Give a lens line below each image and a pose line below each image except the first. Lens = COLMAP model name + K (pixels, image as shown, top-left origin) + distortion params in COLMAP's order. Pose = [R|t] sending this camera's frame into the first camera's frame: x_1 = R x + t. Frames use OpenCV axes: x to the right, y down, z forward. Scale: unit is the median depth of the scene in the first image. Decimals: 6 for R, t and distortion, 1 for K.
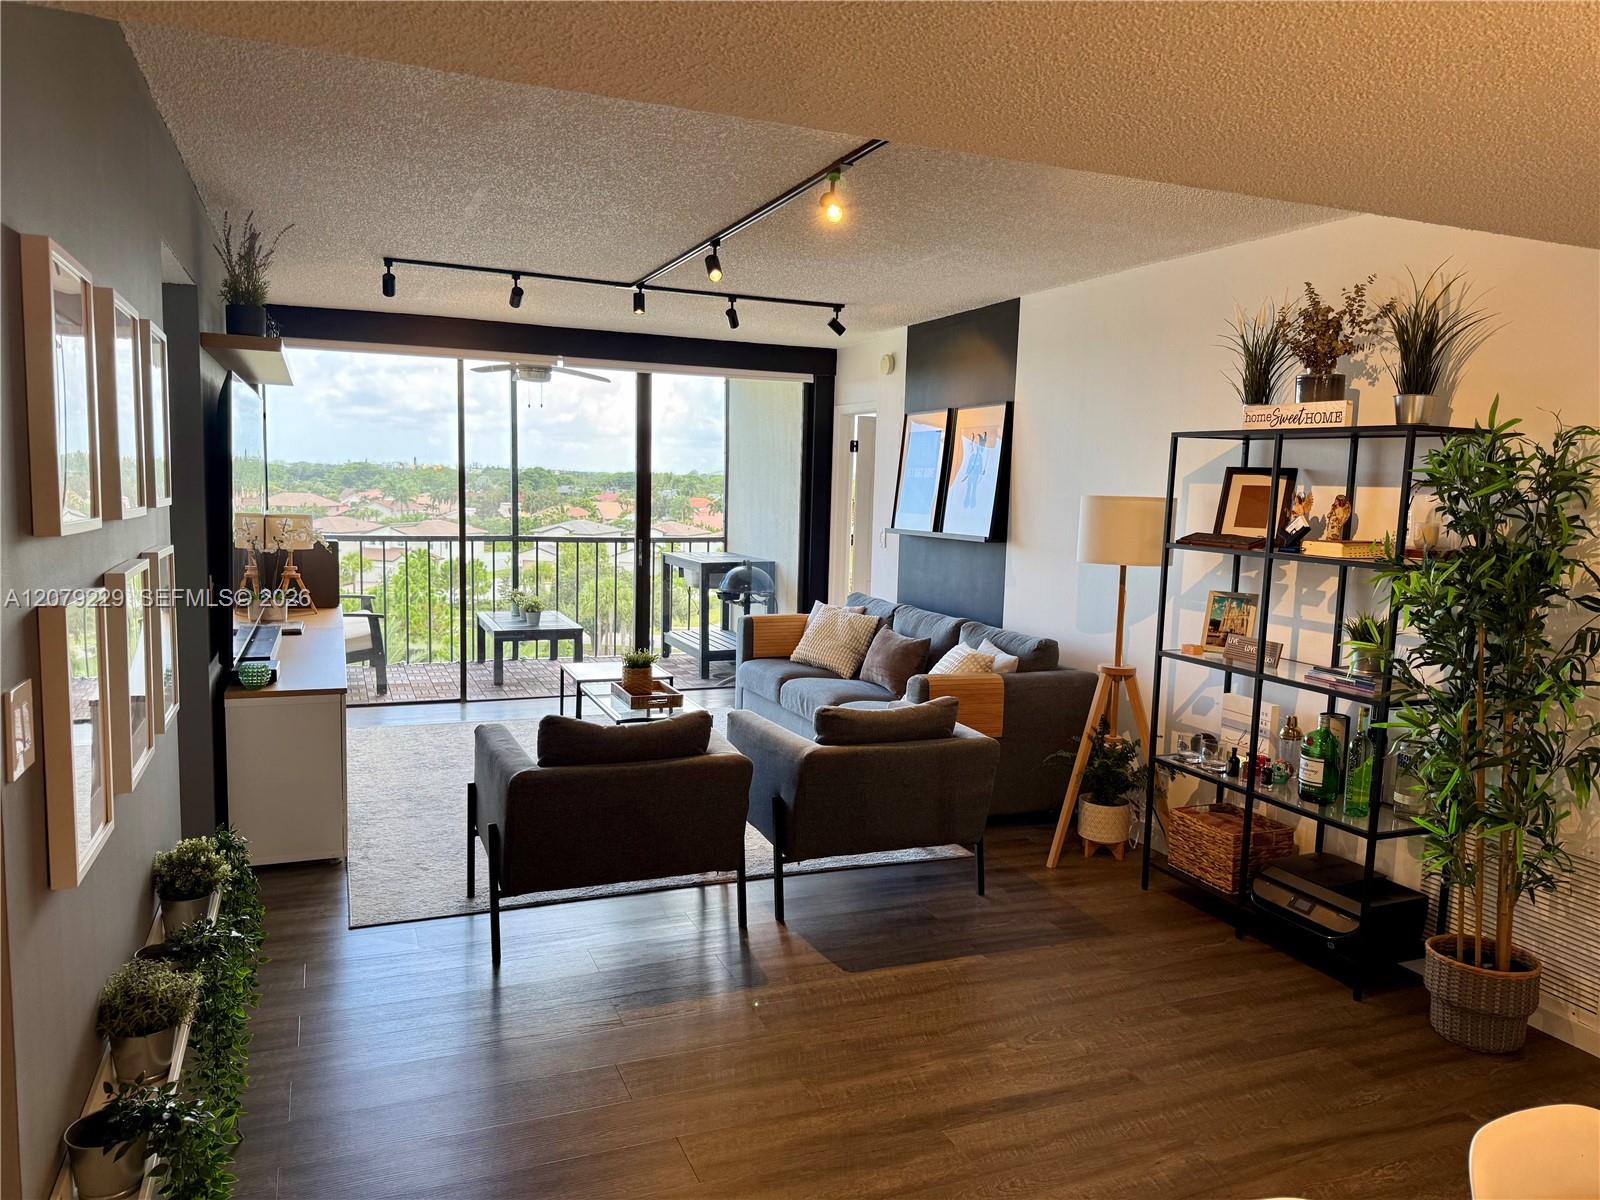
lens RADIAL K [[1121.7, 0, 800.0], [0, 1121.7, 600.0], [0, 0, 1]] dist [0.003890, -0.000123]
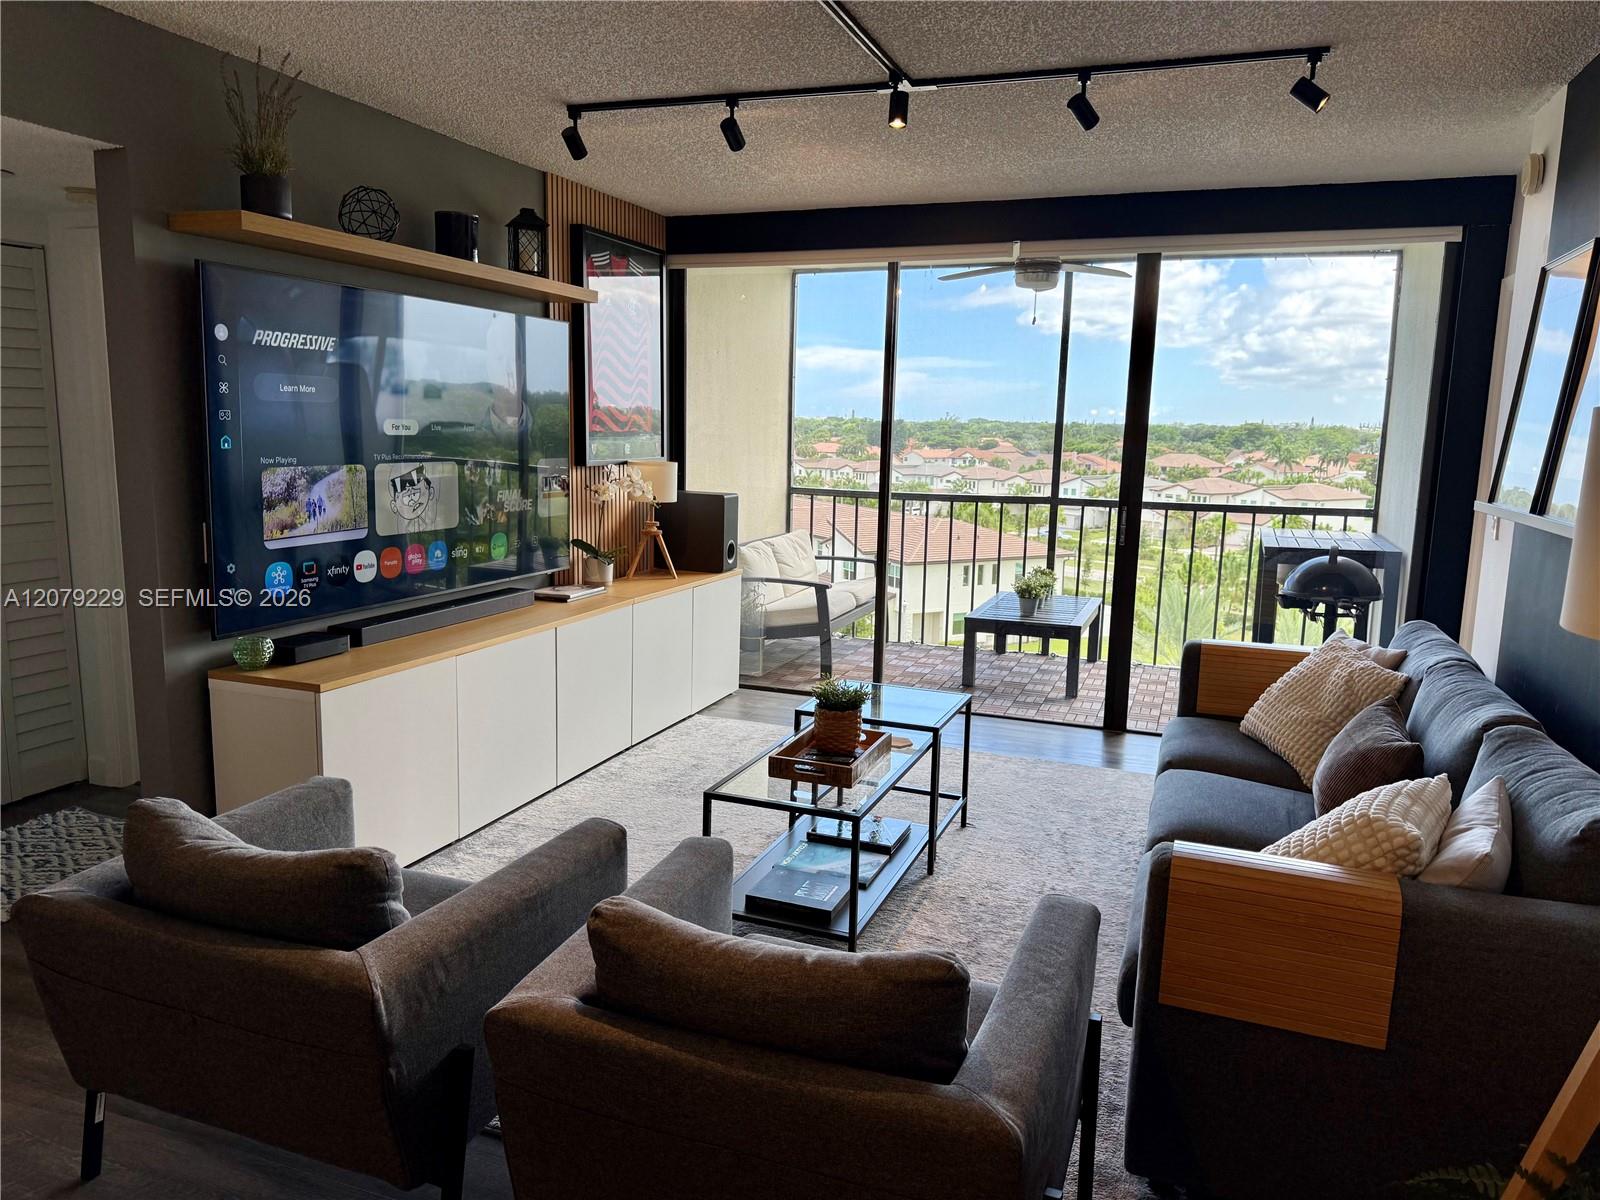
lens RADIAL K [[1121.7, 0, 800.0], [0, 1121.7, 600.0], [0, 0, 1]] dist [0.003890, -0.000123]
pose [[0.728919, 0.093758, -0.678149, 0.149886], [-0.070879, 0.995590, 0.061461, -0.021082], [0.680921, 0.003266, 0.732350, 0.312036]]
